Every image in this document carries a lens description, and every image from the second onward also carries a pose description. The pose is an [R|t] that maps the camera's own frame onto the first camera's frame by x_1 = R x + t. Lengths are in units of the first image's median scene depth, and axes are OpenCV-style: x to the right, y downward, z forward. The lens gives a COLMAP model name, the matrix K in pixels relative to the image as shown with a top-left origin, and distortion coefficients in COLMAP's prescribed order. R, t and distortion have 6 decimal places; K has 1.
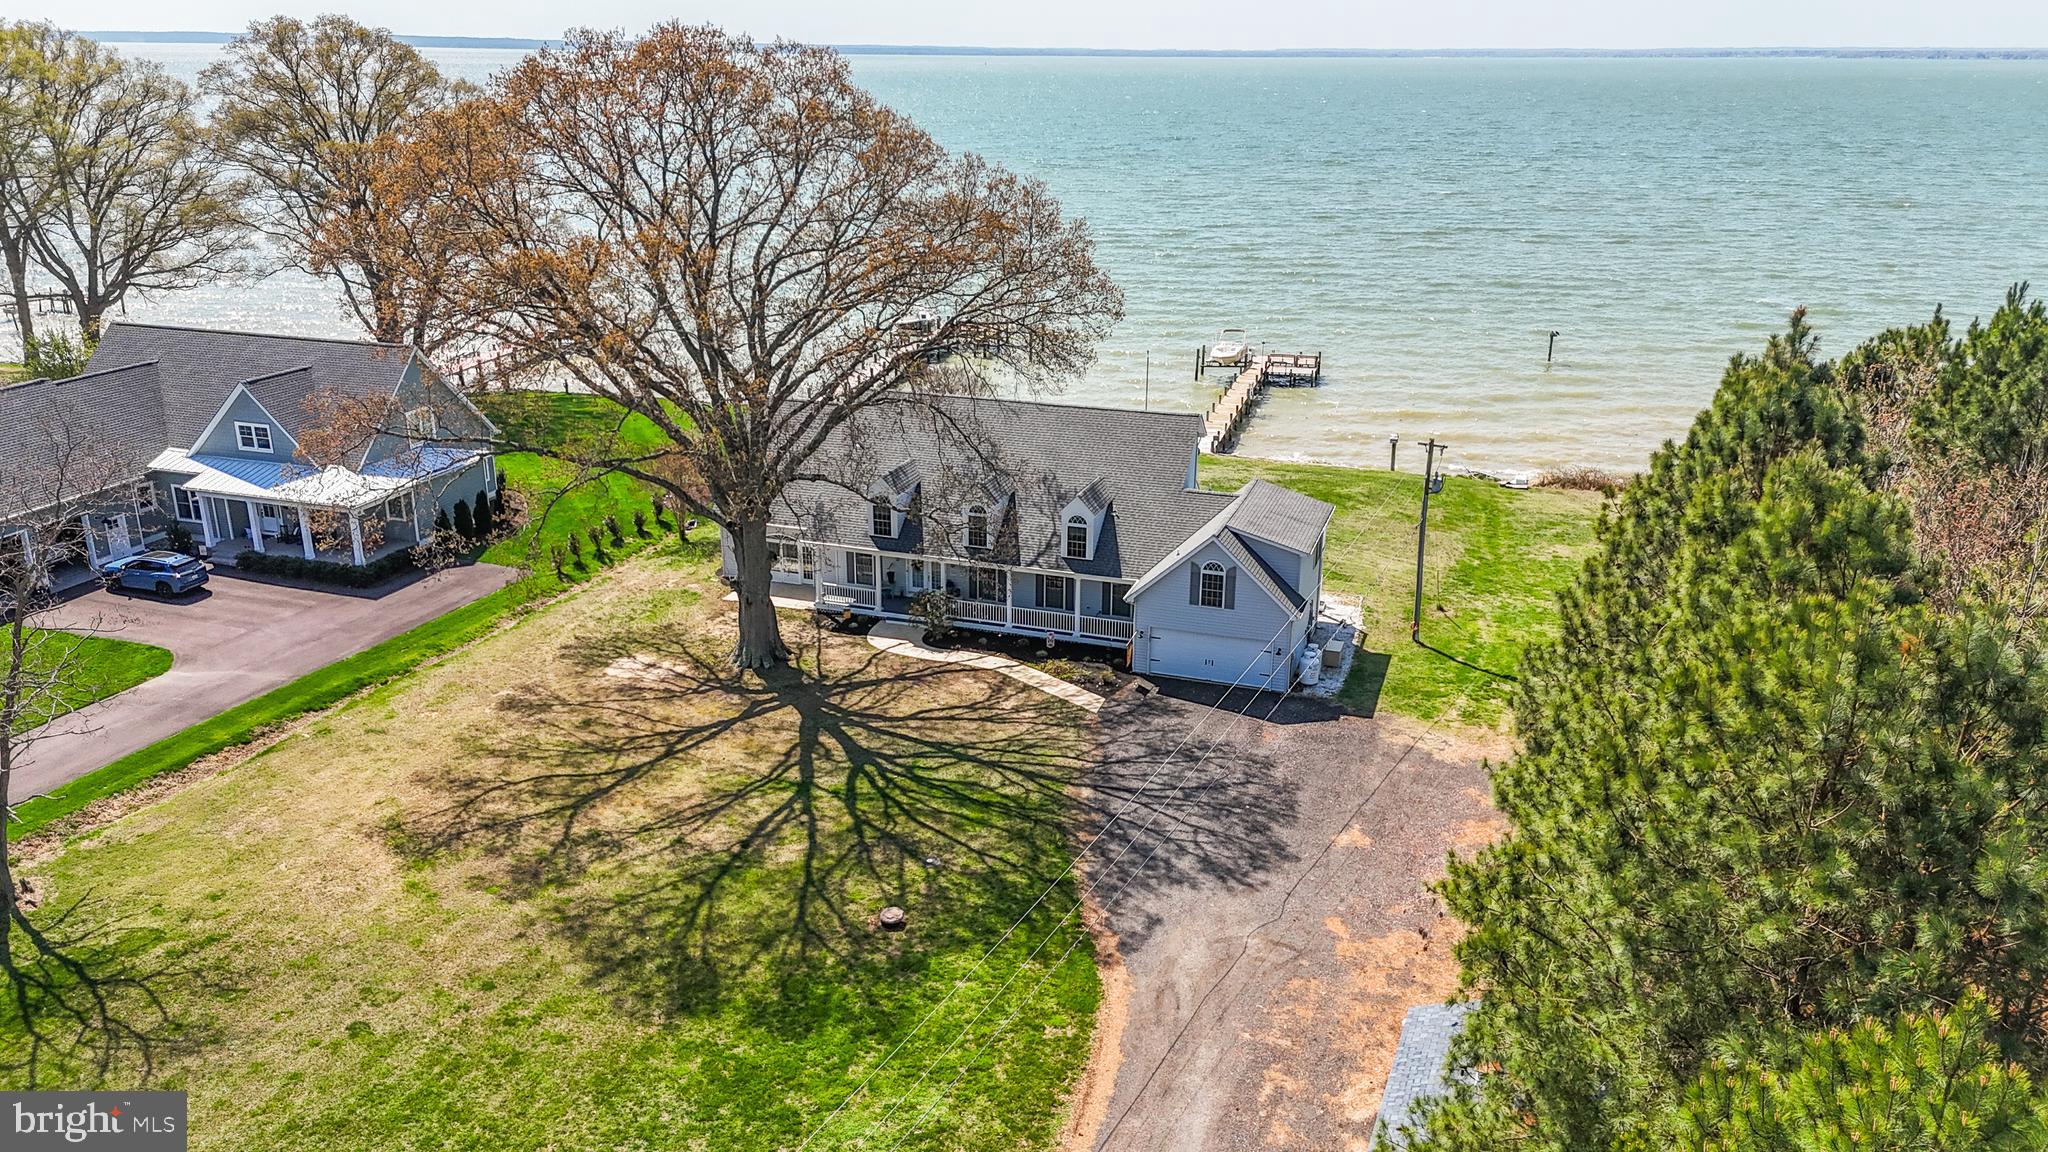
lens RADIAL K [[1500.4, 0, 1030.5], [0, 1500.4, 572.6], [0, 0, 1]] dist [0.075358, -0.064856]
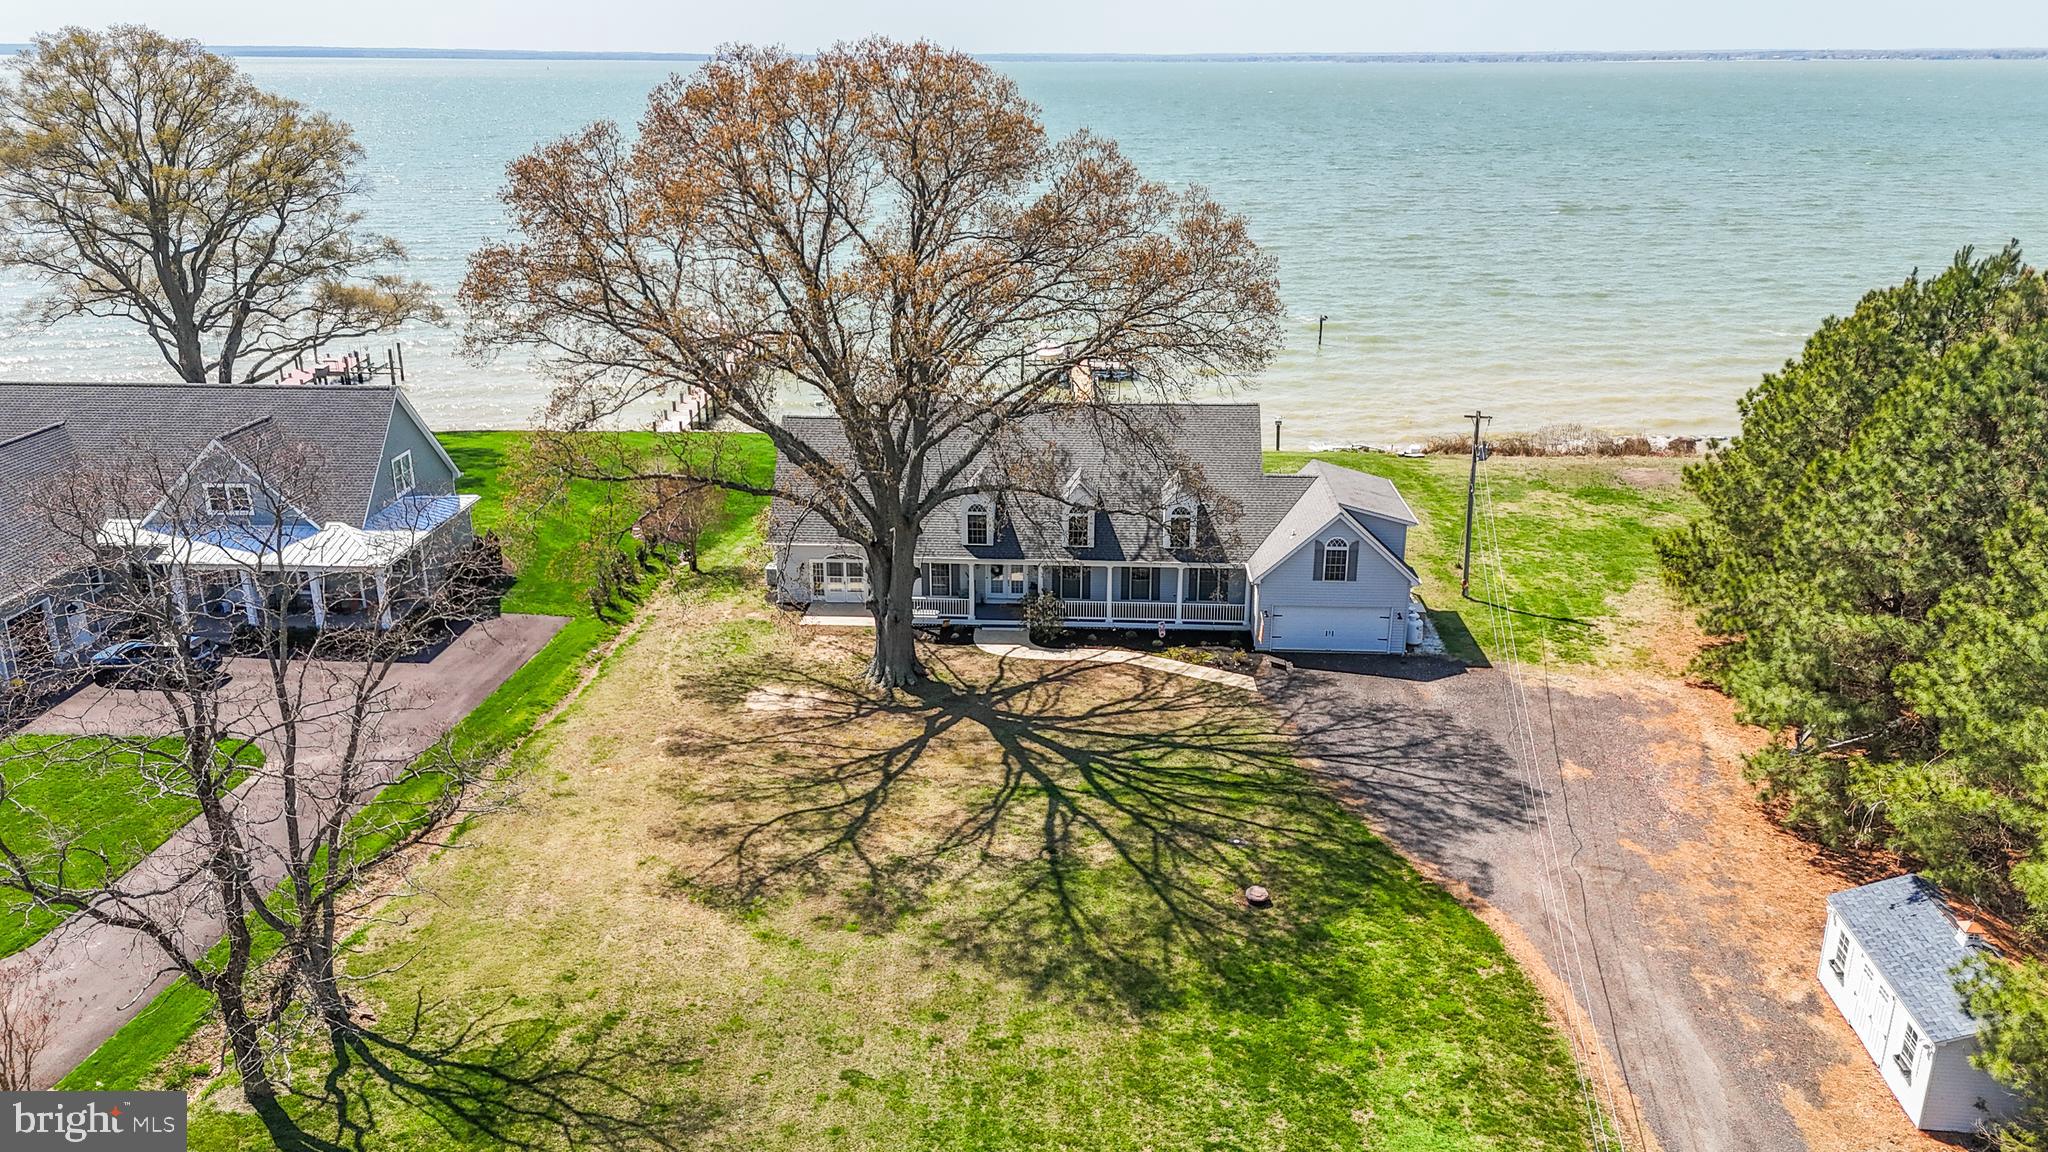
lens RADIAL K [[1500.4, 0, 1030.5], [0, 1500.4, 572.6], [0, 0, 1]] dist [0.075358, -0.064856]
pose [[0.963467, -0.092349, 0.251403, -0.403658], [0.092936, 0.995626, 0.009561, -0.014982], [-0.251187, 0.014152, 0.967835, 0.023024]]
